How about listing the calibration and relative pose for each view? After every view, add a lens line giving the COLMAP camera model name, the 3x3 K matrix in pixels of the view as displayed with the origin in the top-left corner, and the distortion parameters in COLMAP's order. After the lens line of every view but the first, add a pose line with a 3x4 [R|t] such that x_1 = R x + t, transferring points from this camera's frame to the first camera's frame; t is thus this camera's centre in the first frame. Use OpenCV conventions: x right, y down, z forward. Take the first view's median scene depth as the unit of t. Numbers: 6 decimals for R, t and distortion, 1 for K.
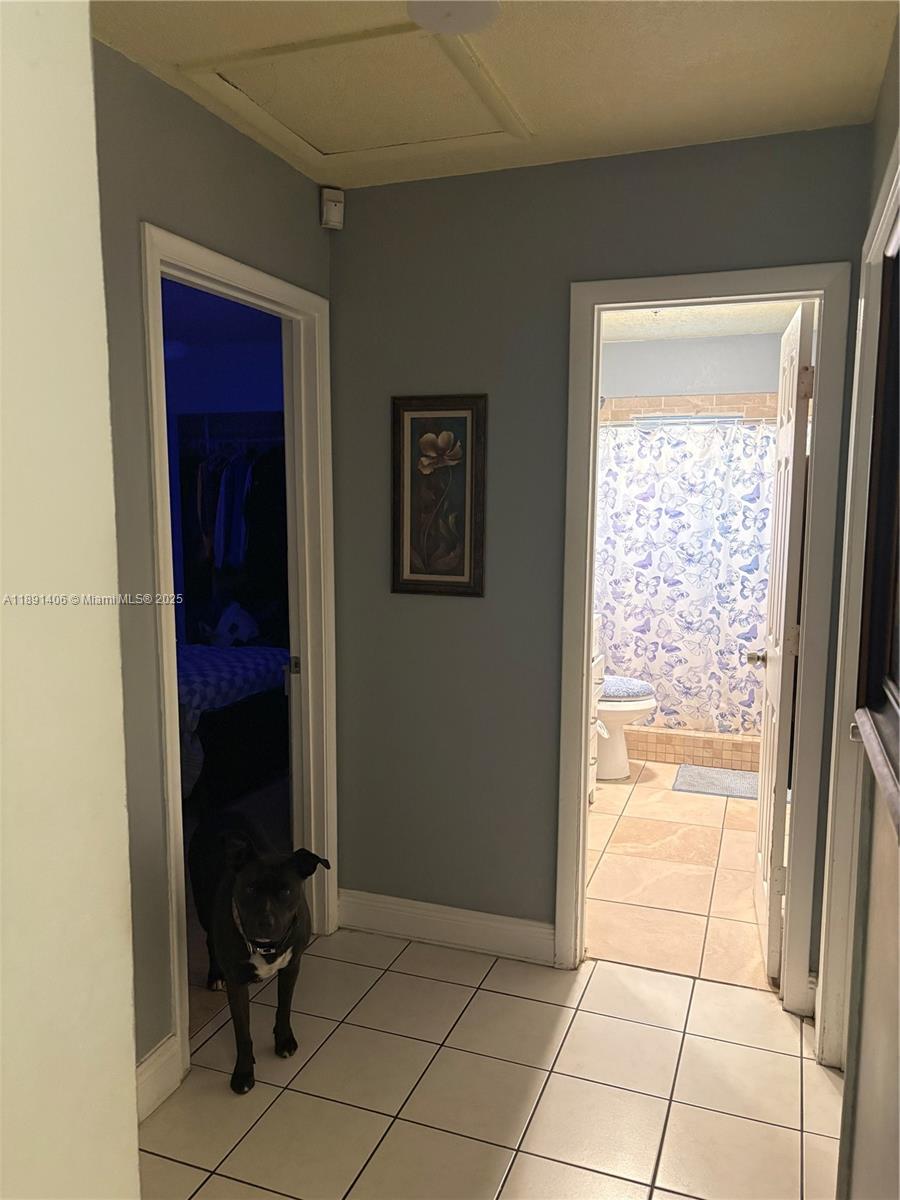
lens RADIAL K [[916.1, 0, 424.3], [0, 916.1, 602.6], [0, 0, 1]] dist [0.024420, -0.013063]
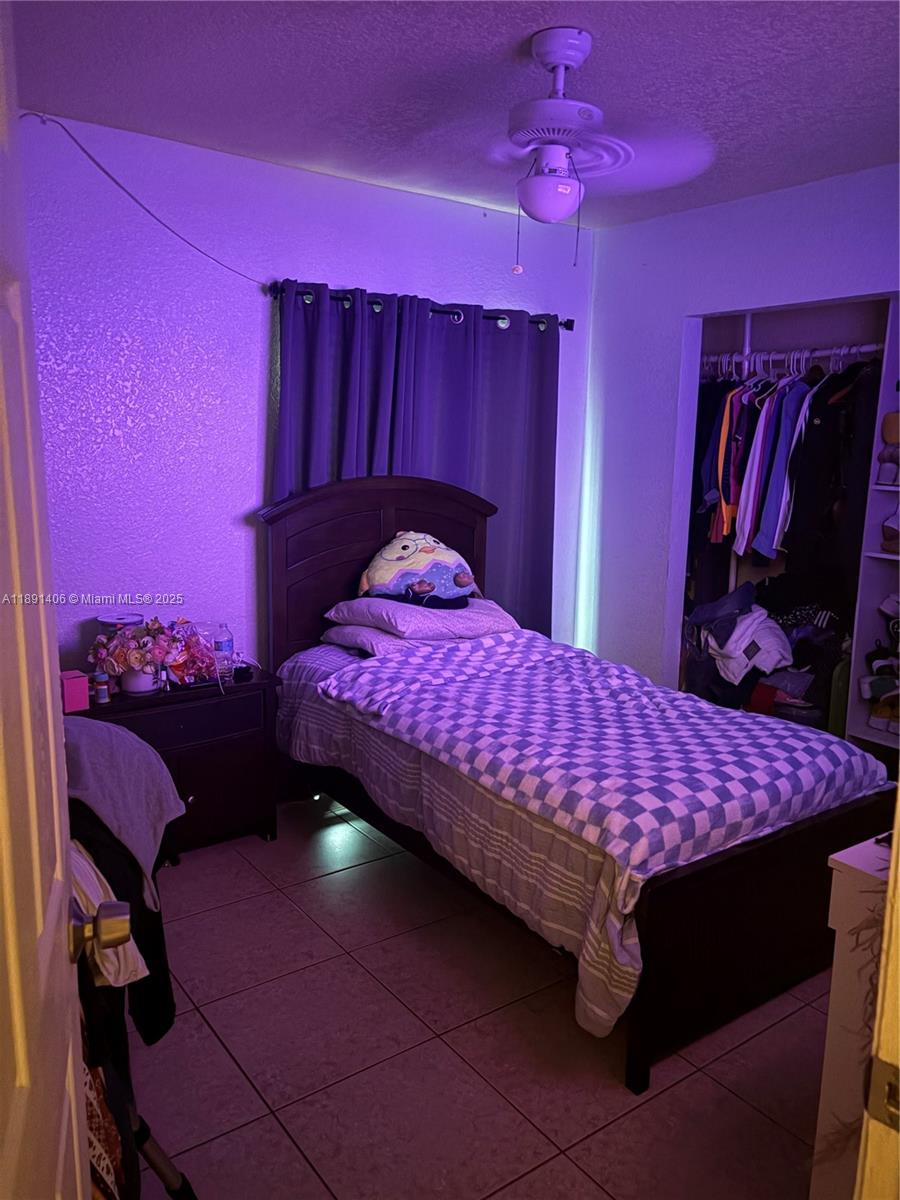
lens RADIAL K [[916.1, 0, 447.2], [0, 916.1, 602.9], [0, 0, 1]] dist [0.024420, -0.013063]
pose [[0.848383, 0.114313, -0.516894, -0.110651], [-0.079563, 0.992850, 0.088985, -0.083154], [0.523370, -0.034368, 0.851412, 0.625714]]
